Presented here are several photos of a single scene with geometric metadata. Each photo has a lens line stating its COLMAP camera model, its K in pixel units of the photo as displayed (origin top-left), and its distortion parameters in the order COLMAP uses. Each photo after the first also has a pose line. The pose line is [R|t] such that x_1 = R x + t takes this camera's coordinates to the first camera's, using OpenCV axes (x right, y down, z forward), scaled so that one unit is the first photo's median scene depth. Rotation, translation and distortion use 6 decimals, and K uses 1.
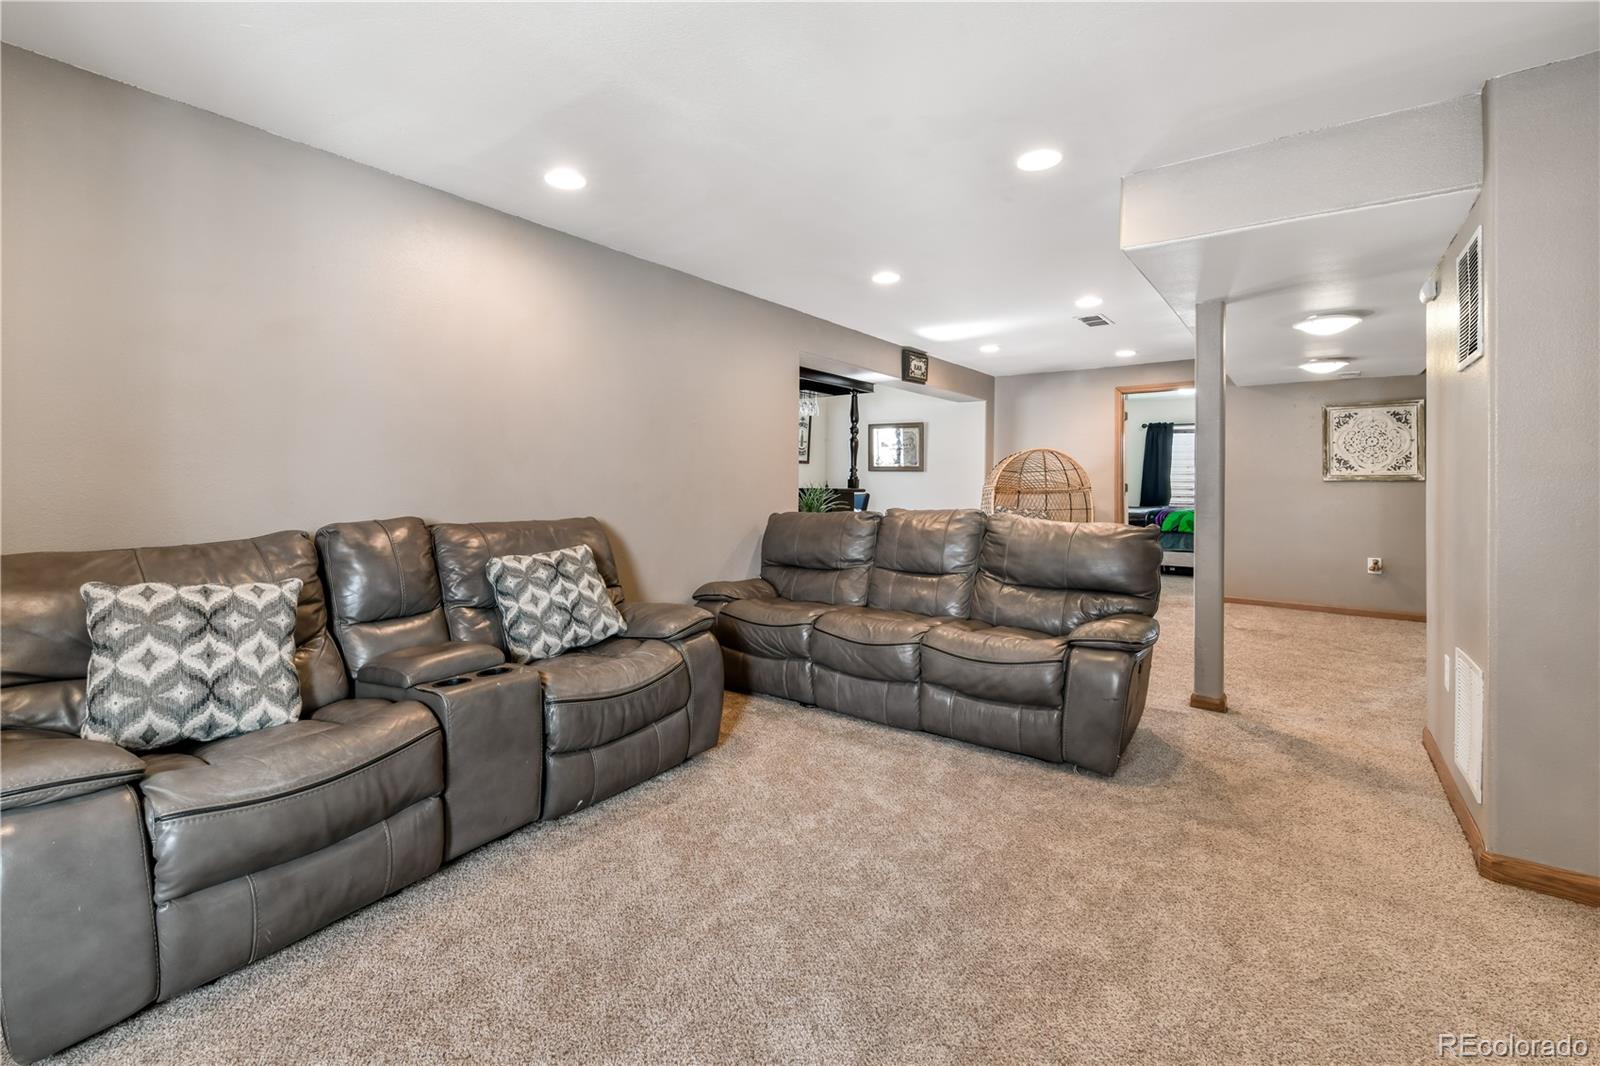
lens RADIAL K [[691.4, 0, 798.5], [0, 691.4, 477.6], [0, 0, 1]] dist [-0.002294, -0.000610]
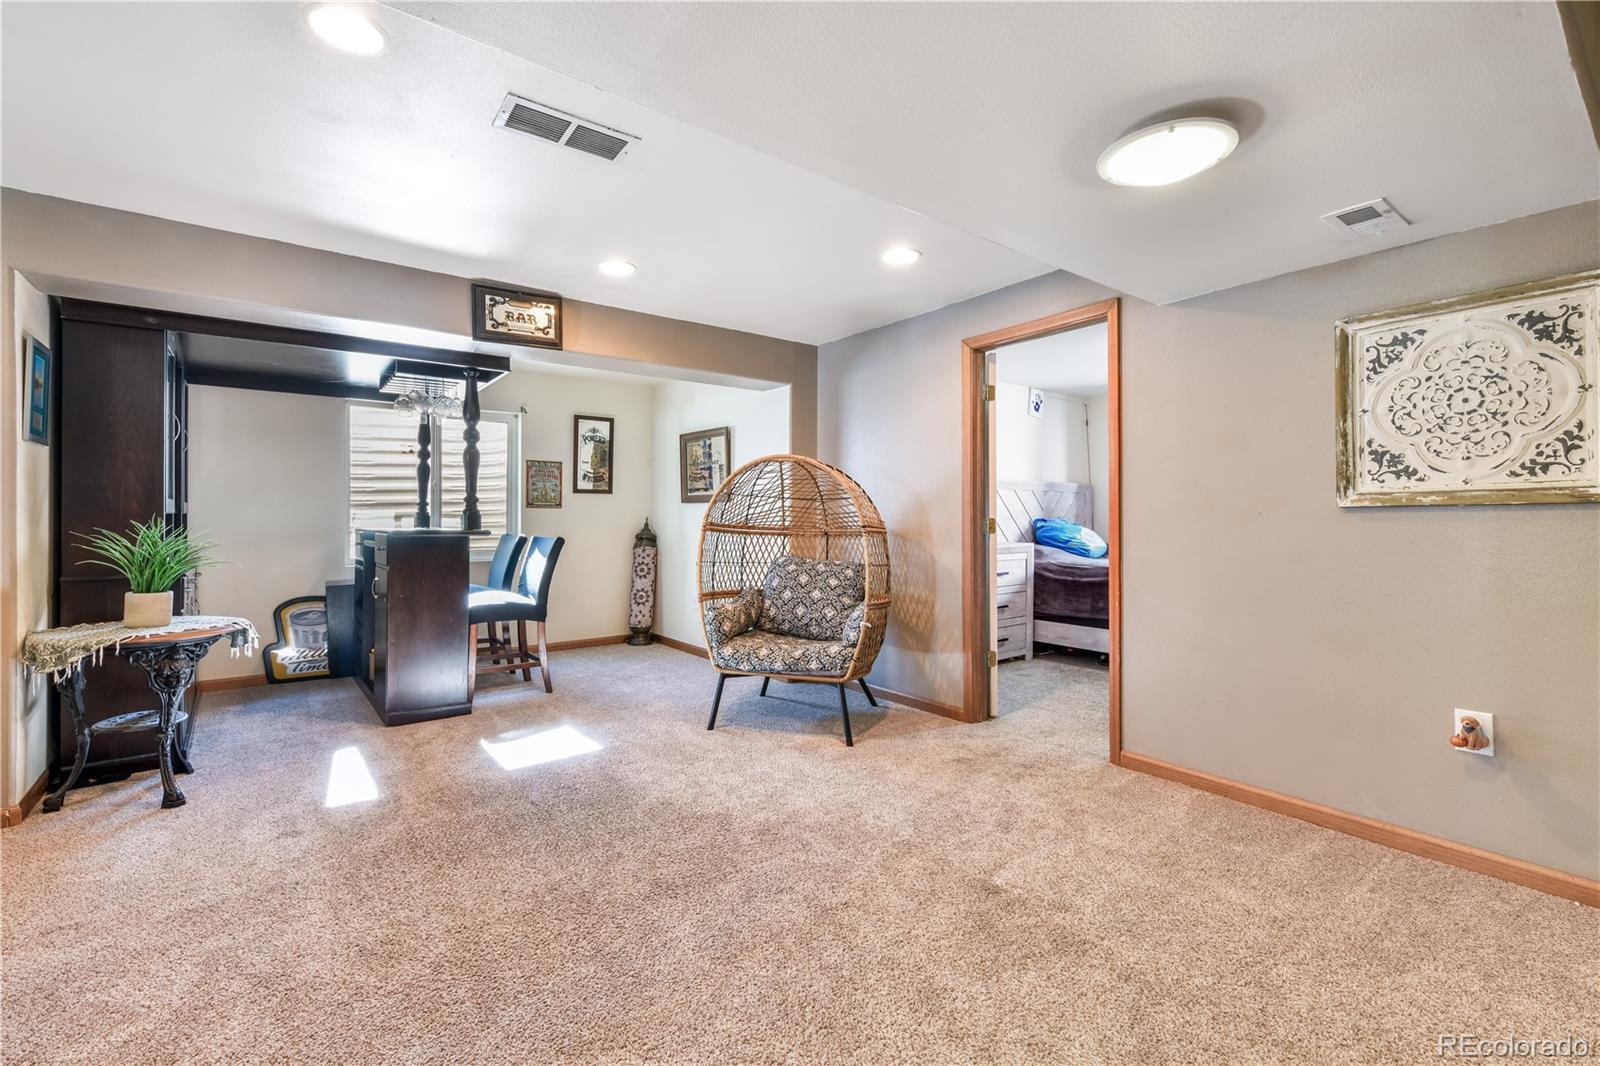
lens RADIAL K [[691.4, 0, 795.3], [0, 691.4, 526.2], [0, 0, 1]] dist [-0.002294, -0.000610]
pose [[0.965163, -0.005596, -0.261589, 0.568589], [0.009143, 0.999882, 0.012344, 0.007758], [0.261489, -0.014306, 0.965100, 0.534105]]
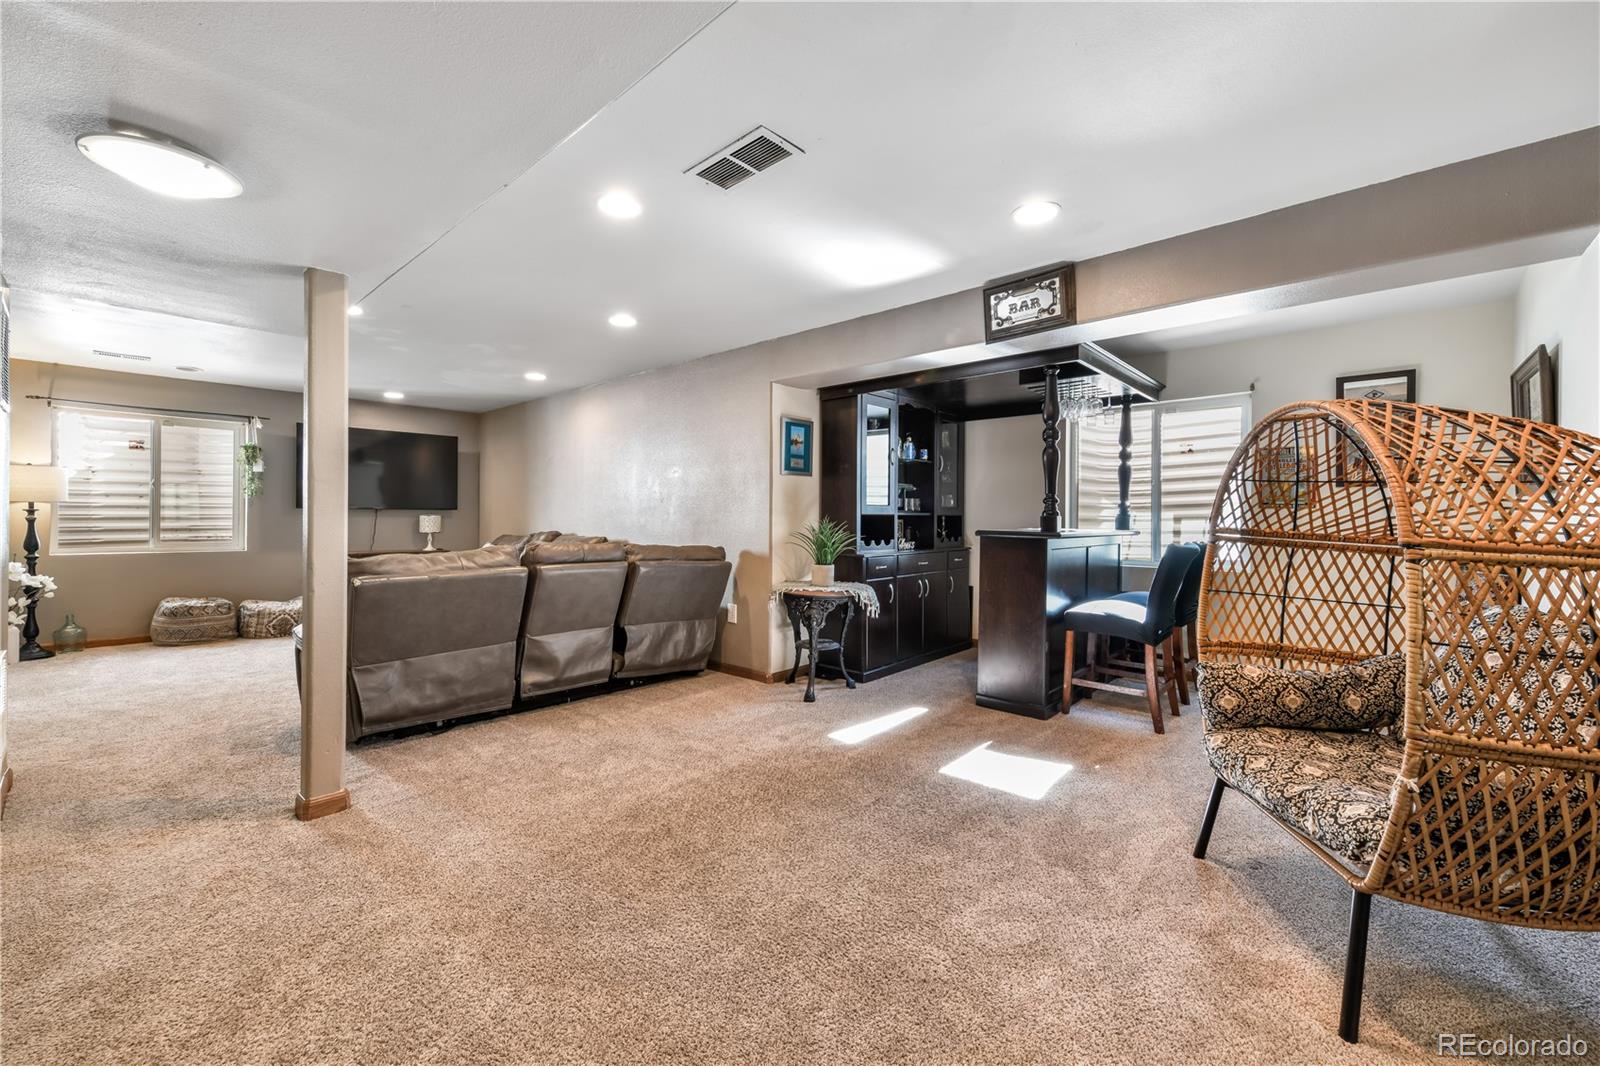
lens RADIAL K [[644.4, 0, 797.3], [0, 644.4, 519.6], [0, 0, 1]] dist [0.012346, 0.000135]
pose [[-0.097734, -0.006317, -0.995193, 0.719707], [-0.007036, 0.999959, -0.005656, 0.010009], [0.995188, 0.006449, -0.097775, 0.917897]]
